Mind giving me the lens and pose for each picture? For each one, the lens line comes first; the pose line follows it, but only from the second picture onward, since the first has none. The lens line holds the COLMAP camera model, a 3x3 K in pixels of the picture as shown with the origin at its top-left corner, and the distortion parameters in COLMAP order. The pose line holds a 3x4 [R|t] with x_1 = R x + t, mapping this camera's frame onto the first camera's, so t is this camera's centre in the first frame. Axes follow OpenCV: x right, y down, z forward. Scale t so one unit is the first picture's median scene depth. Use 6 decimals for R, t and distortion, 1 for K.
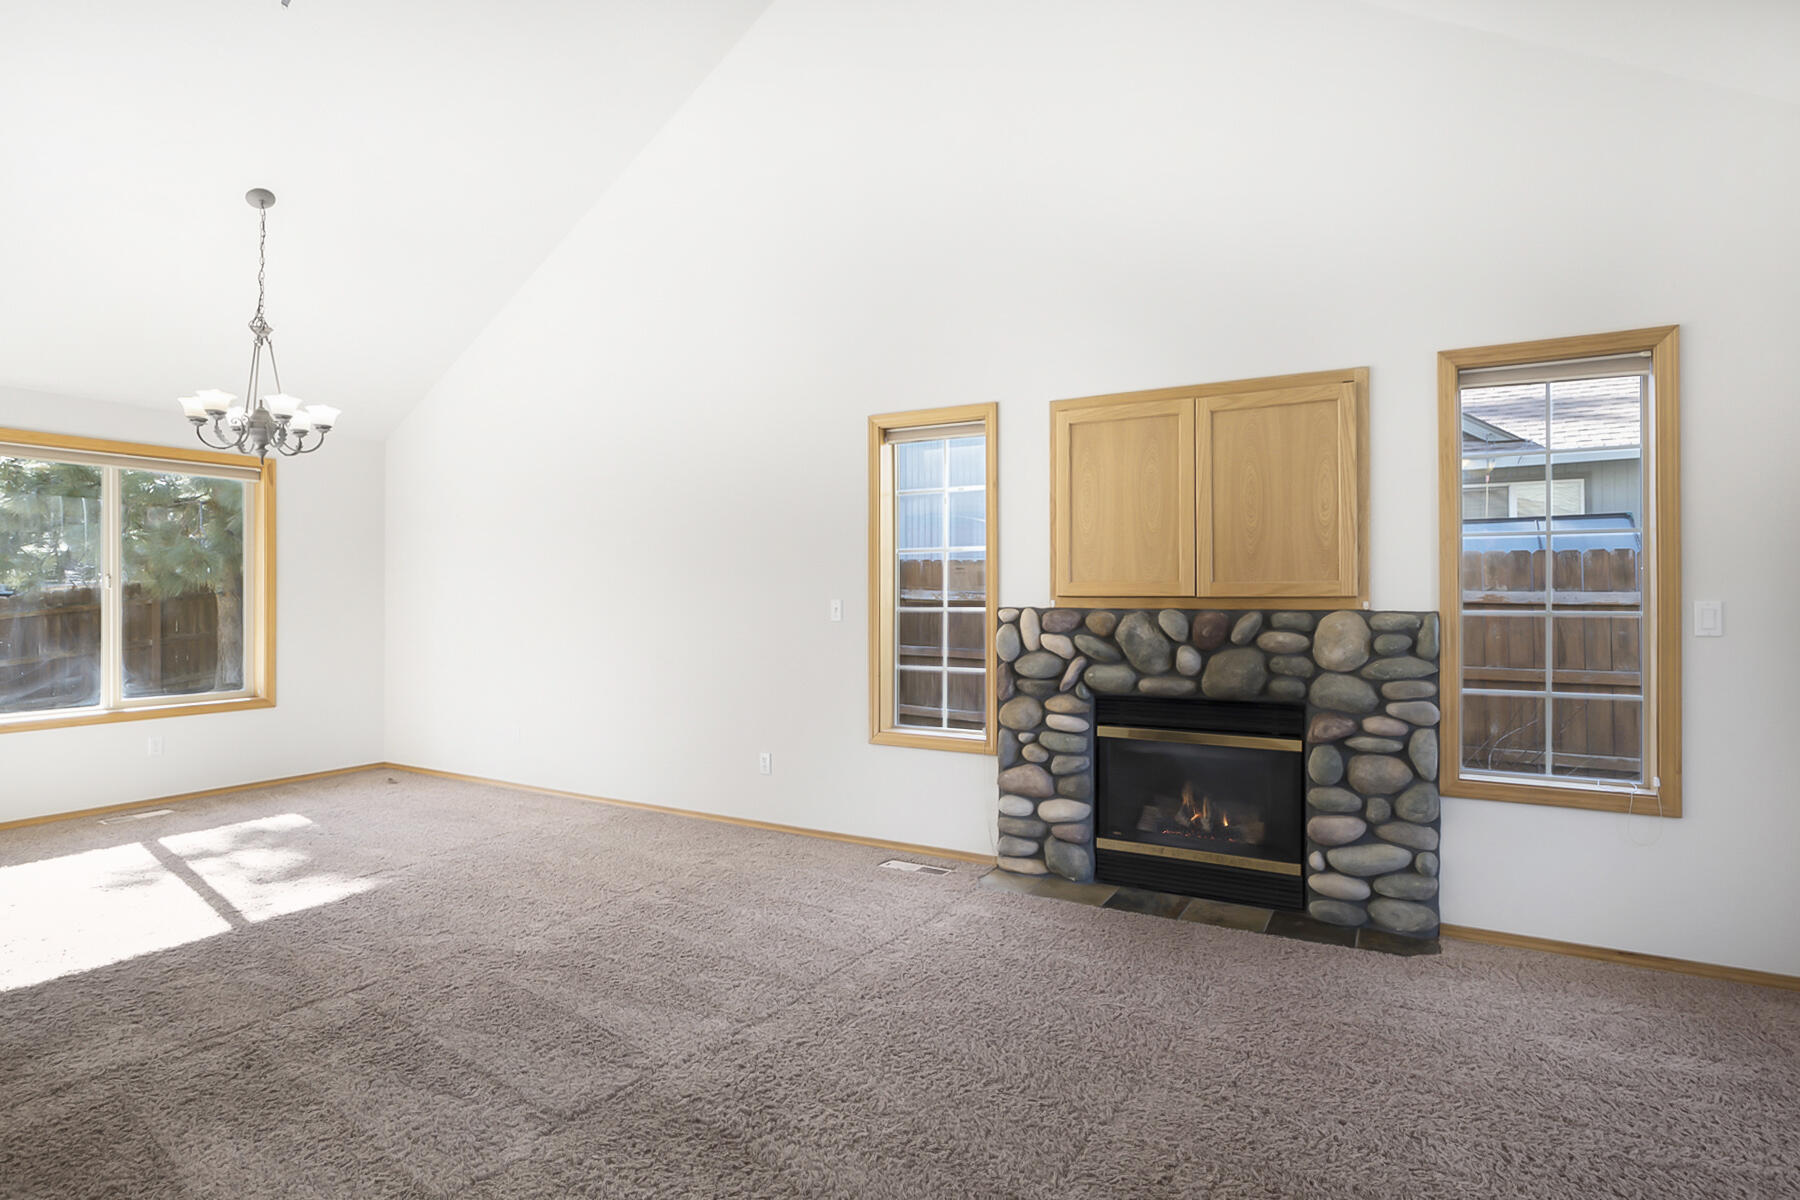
lens RADIAL K [[923.4, 0, 903.6], [0, 923.4, 593.2], [0, 0, 1]] dist [-0.009418, 0.000572]
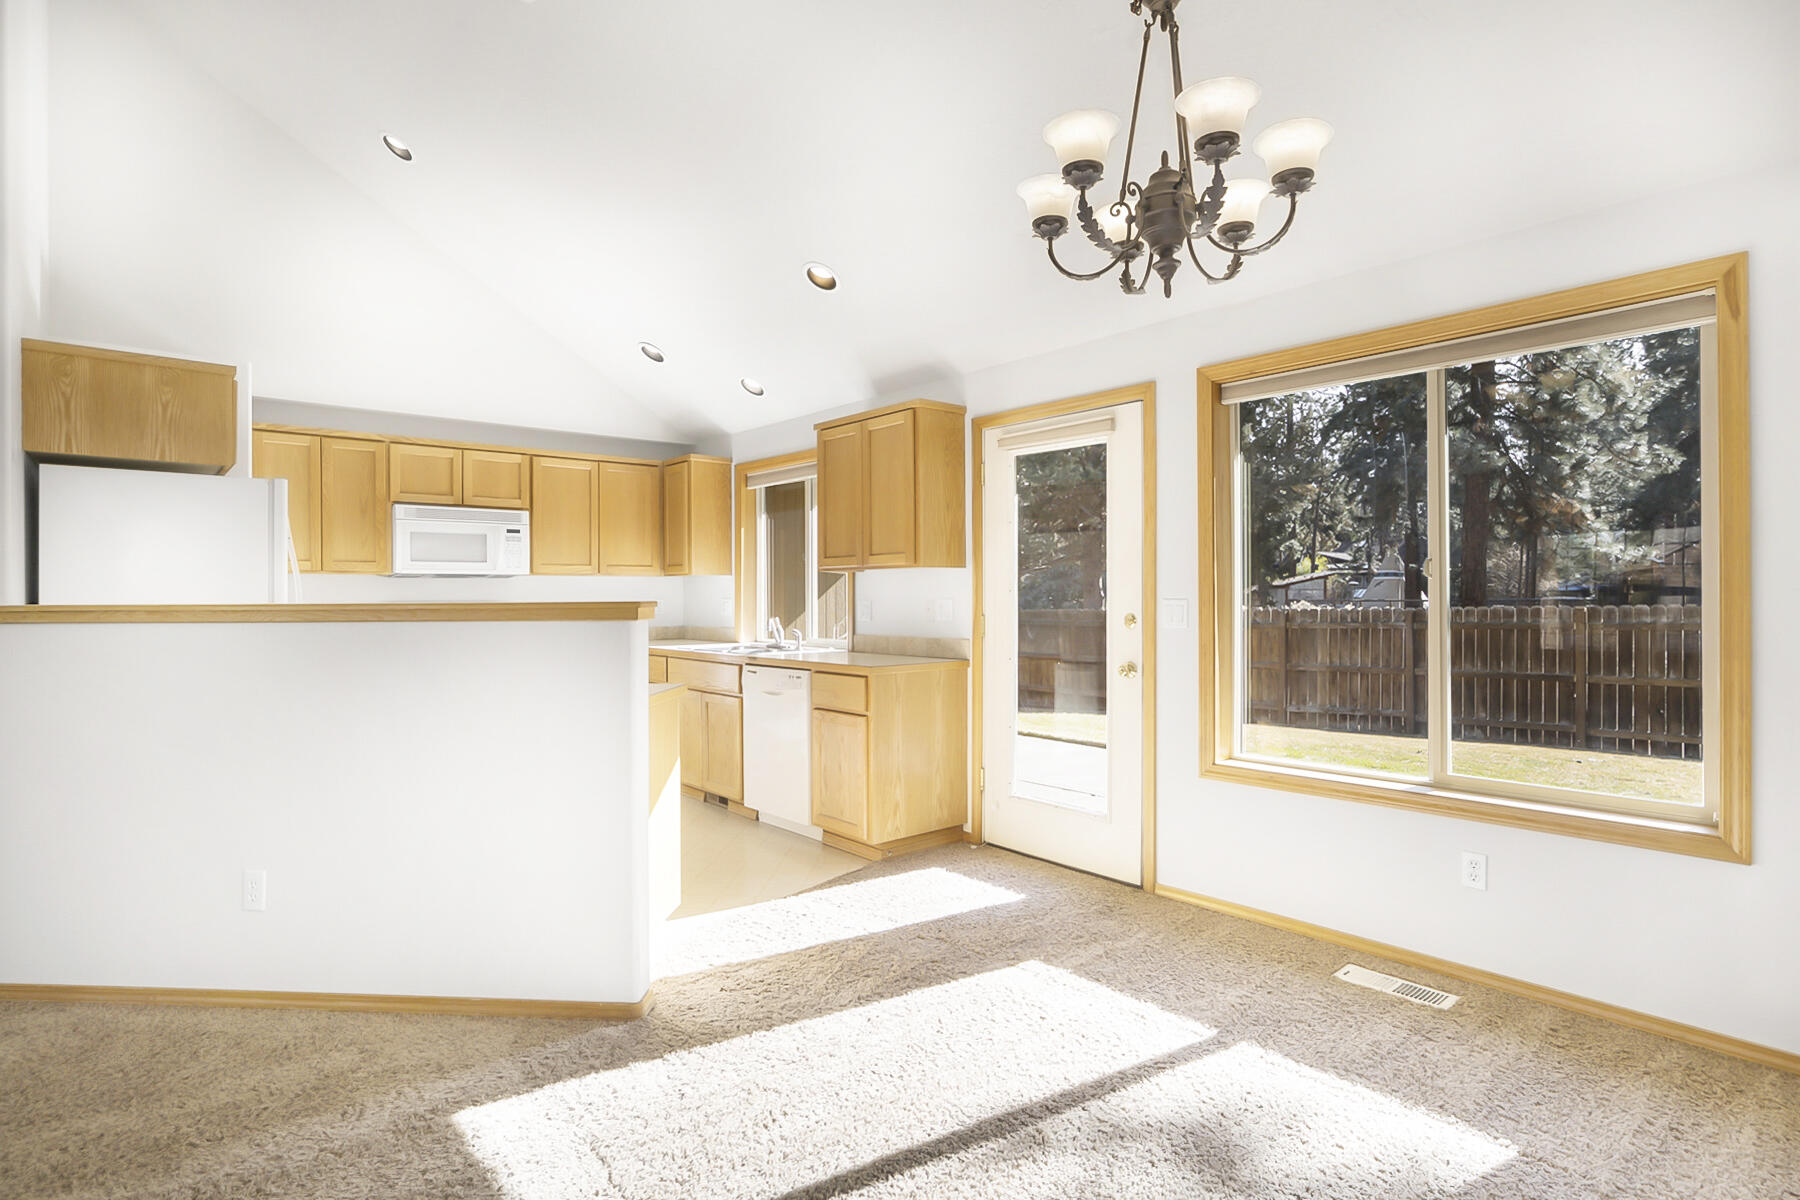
lens RADIAL K [[918.1, 0, 893.2], [0, 918.1, 596.0], [0, 0, 1]] dist [-0.020042, 0.012191]
pose [[-0.334143, 0.004375, -0.942512, -0.271999], [0.008605, 0.999962, 0.001591, 0.003244], [0.942483, -0.007579, -0.334167, 1.195377]]
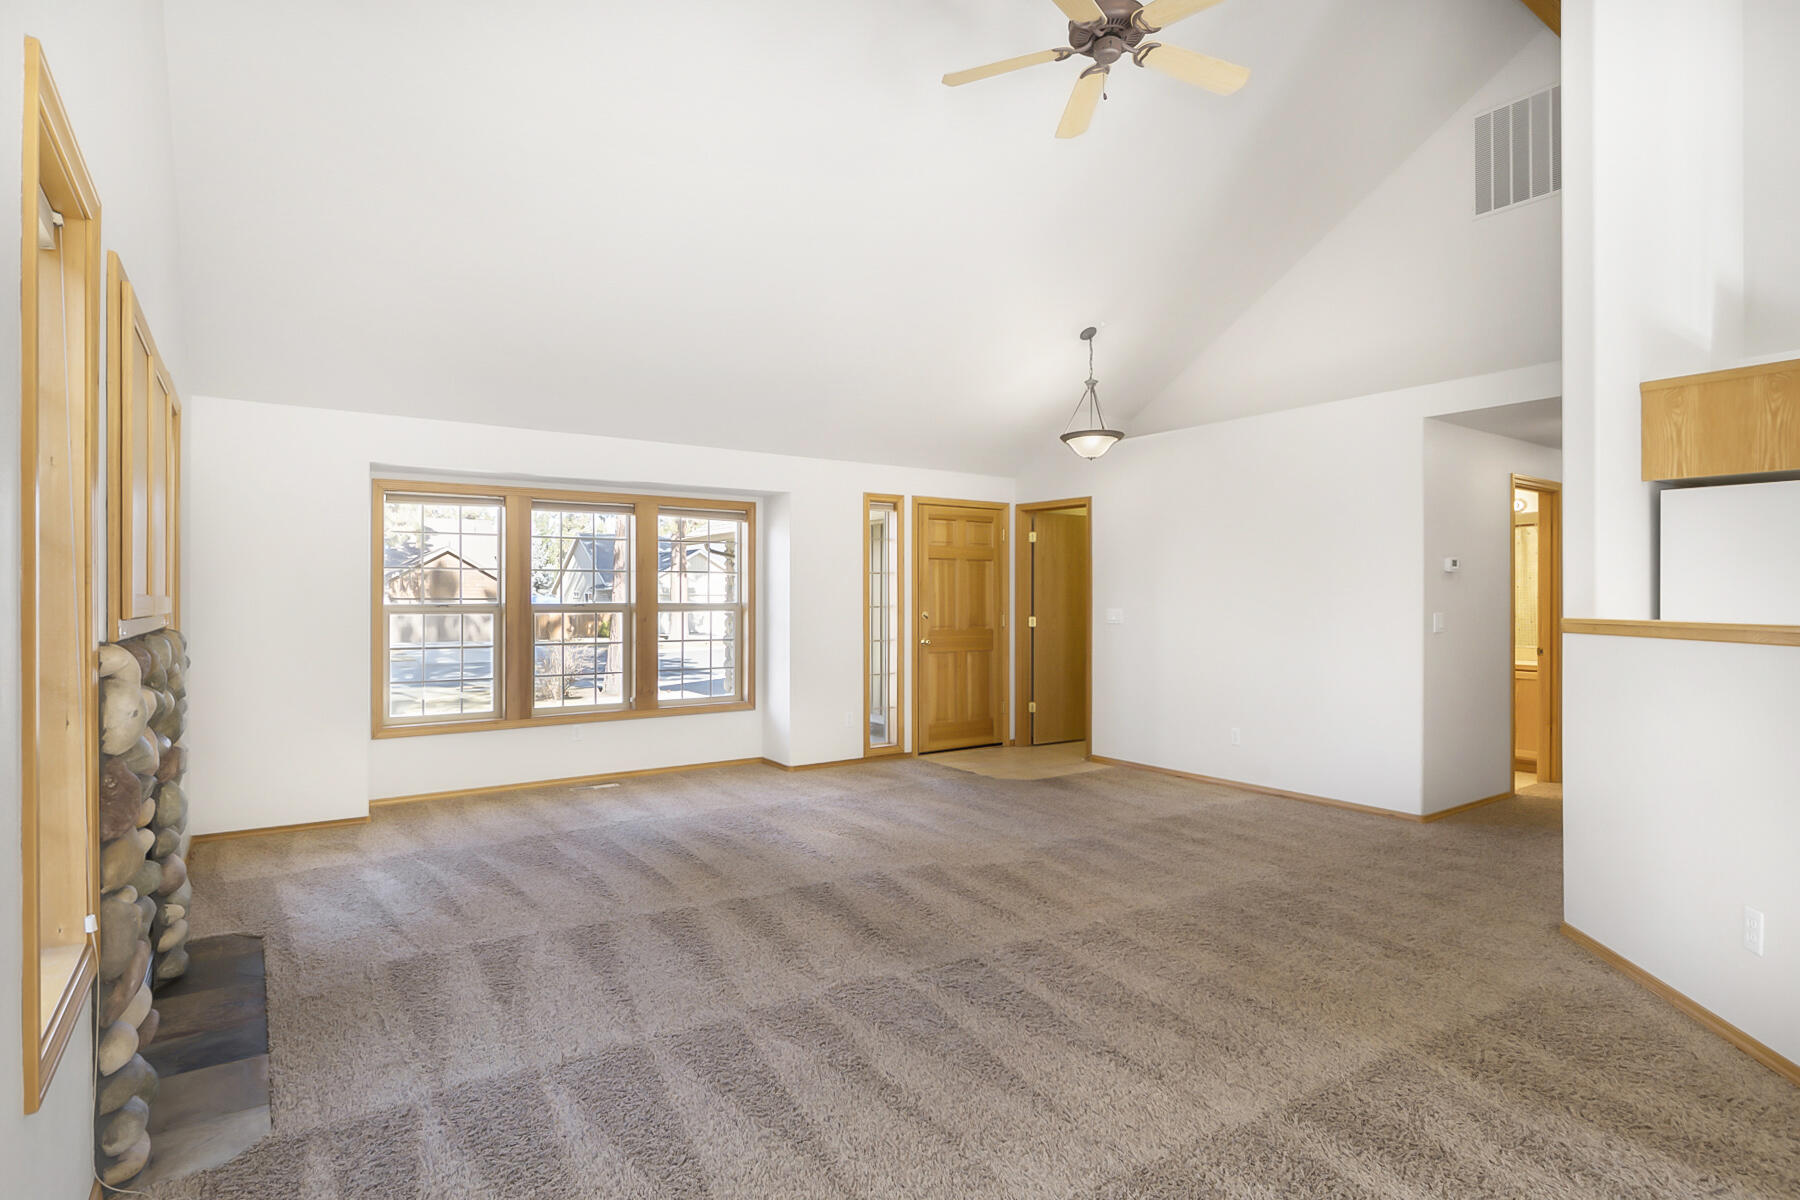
lens RADIAL K [[923.4, 0, 903.6], [0, 923.4, 593.2], [0, 0, 1]] dist [-0.009418, 0.000572]
pose [[-0.907854, 0.001441, 0.419283, -0.503907], [-0.005021, 0.999885, -0.014309, -0.002110], [-0.419256, -0.015096, -0.907743, 1.358742]]
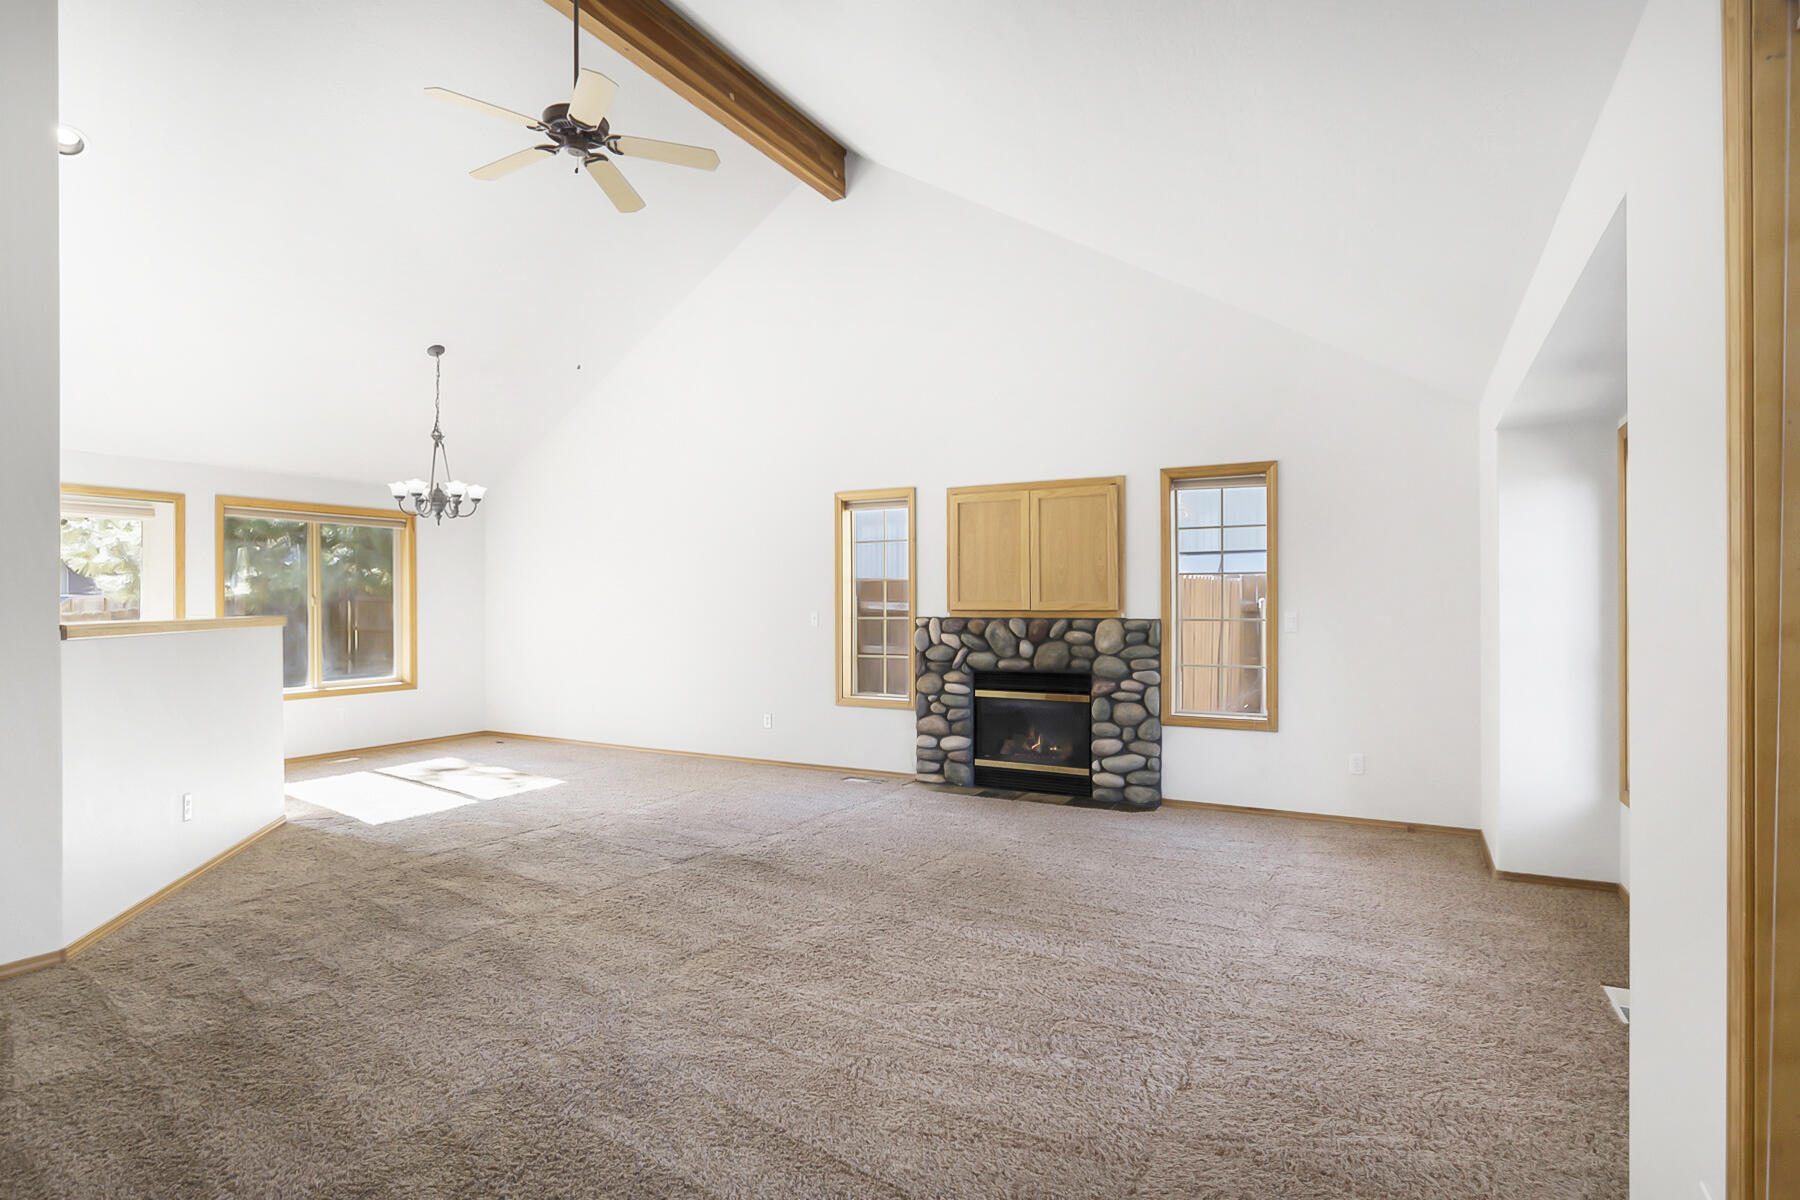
lens RADIAL K [[907.6, 0, 900.0], [0, 907.6, 600.0], [0, 0, 1]] dist [-0.003250, 0.000174]
pose [[0.999886, -0.002759, 0.014869, 0.056596], [0.002776, 0.999996, -0.001086, -0.013427], [-0.014866, 0.001127, 0.999889, -0.613016]]
